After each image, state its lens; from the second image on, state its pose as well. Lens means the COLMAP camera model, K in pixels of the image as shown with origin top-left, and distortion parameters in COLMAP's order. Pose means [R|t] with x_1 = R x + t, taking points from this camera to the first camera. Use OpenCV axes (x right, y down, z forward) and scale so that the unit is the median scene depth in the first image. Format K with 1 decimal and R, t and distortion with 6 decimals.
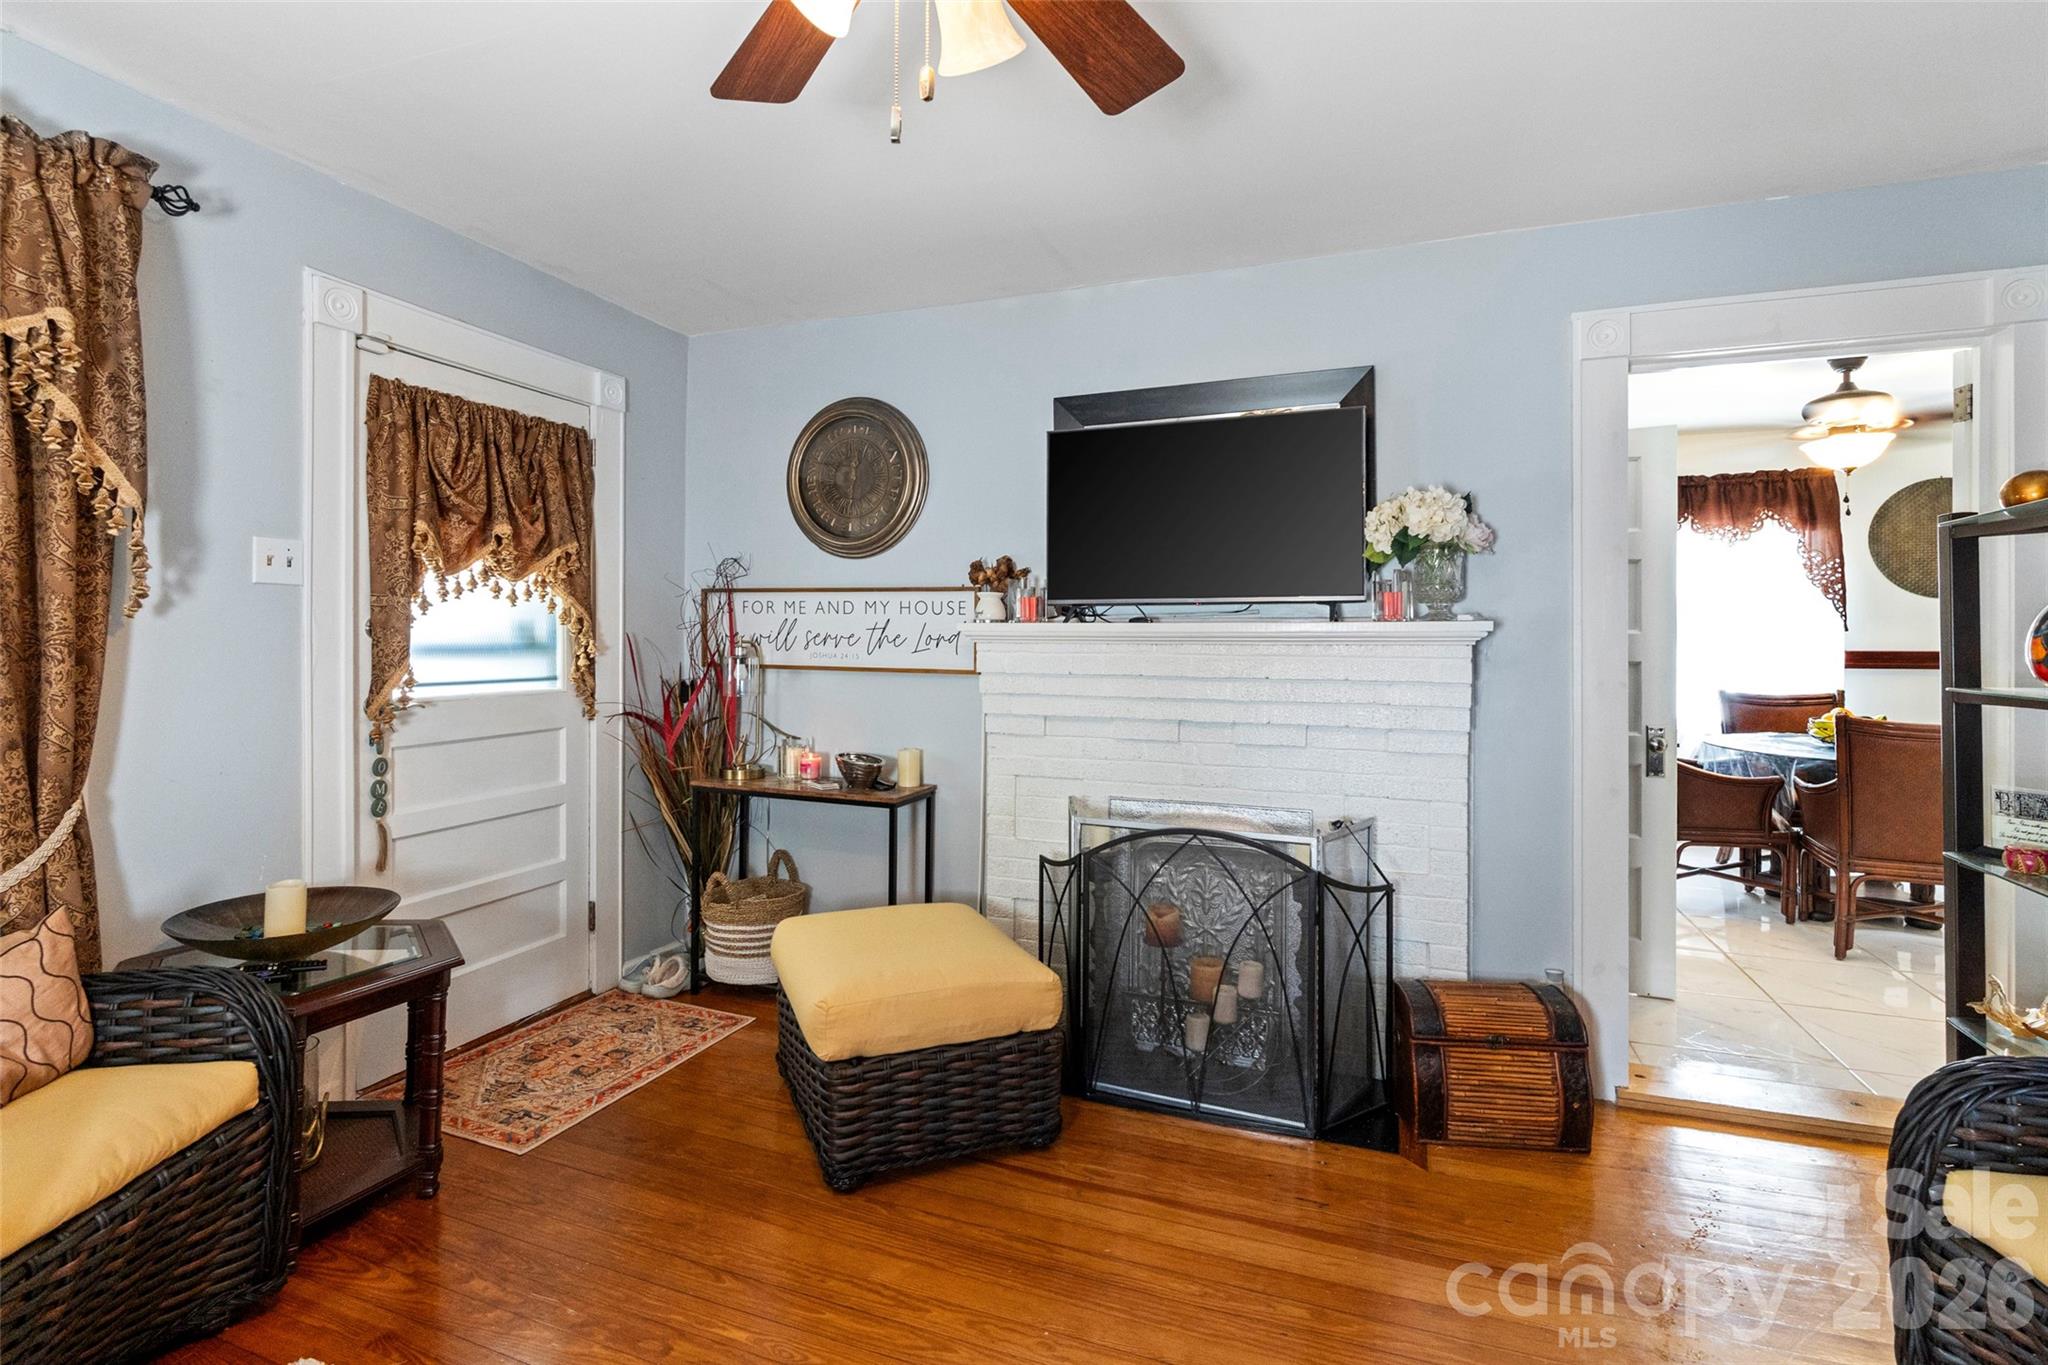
lens RADIAL K [[963.8, 0, 1022.9], [0, 963.8, 625.3], [0, 0, 1]] dist [-0.003168, -0.000532]
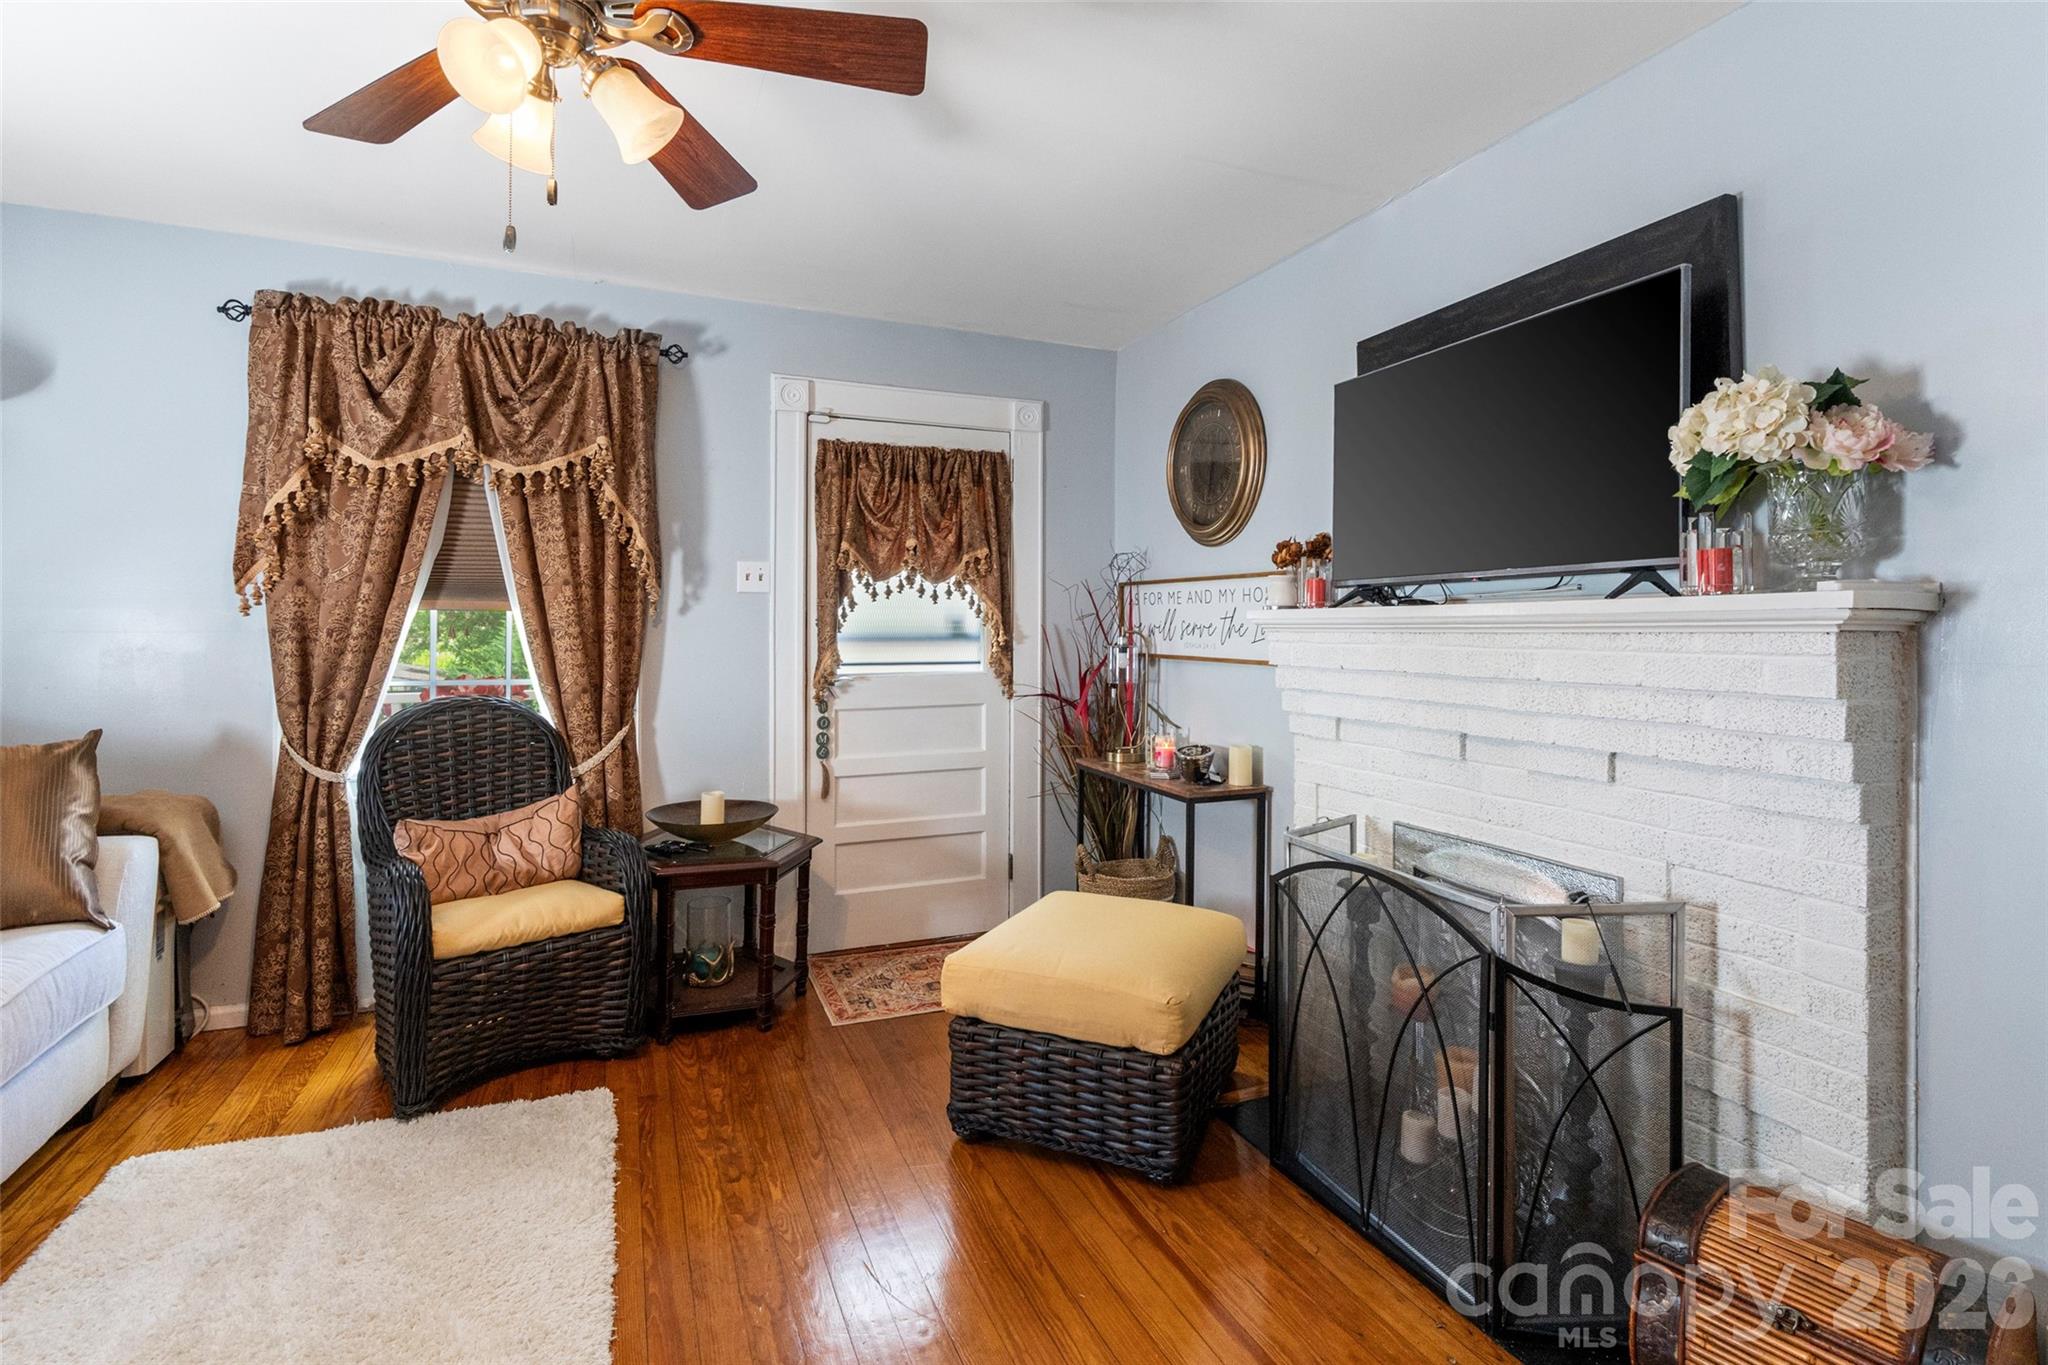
lens RADIAL K [[984.2, 0, 1022.8], [0, 984.2, 607.5], [0, 0, 1]] dist [-0.002386, 0.000286]
pose [[0.690237, -0.020276, -0.723299, 0.504336], [0.012215, 0.999791, -0.016370, 0.008224], [0.723480, 0.002464, 0.690341, 0.214724]]
